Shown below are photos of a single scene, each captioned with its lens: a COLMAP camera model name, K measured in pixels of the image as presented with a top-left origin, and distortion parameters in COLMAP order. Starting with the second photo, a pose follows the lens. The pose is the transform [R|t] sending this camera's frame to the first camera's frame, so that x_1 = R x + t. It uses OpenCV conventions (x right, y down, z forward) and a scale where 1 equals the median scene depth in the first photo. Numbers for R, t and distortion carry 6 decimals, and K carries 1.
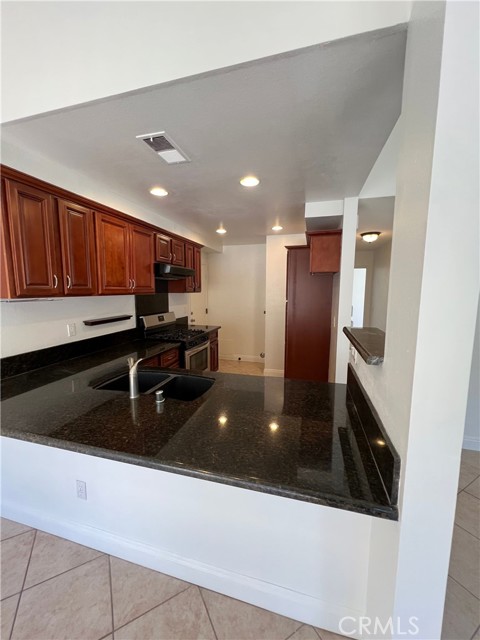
lens RADIAL K [[255.1, 0, 237.9], [0, 255.1, 319.5], [0, 0, 1]] dist [-0.000980, 0.000022]
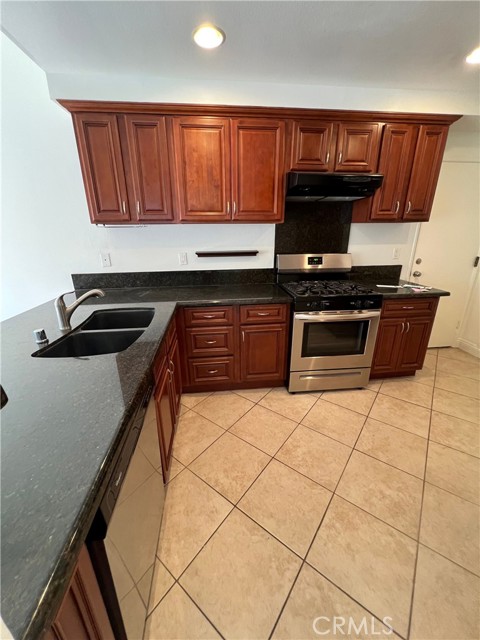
lens RADIAL K [[254.3, 0, 238.4], [0, 254.3, 318.1], [0, 0, 1]] dist [-0.009847, 0.000524]
pose [[0.373758, 0.288856, -0.881401, 0.314224], [-0.098223, 0.957253, 0.272063, -0.024649], [0.922311, -0.015112, 0.386154, 0.601108]]
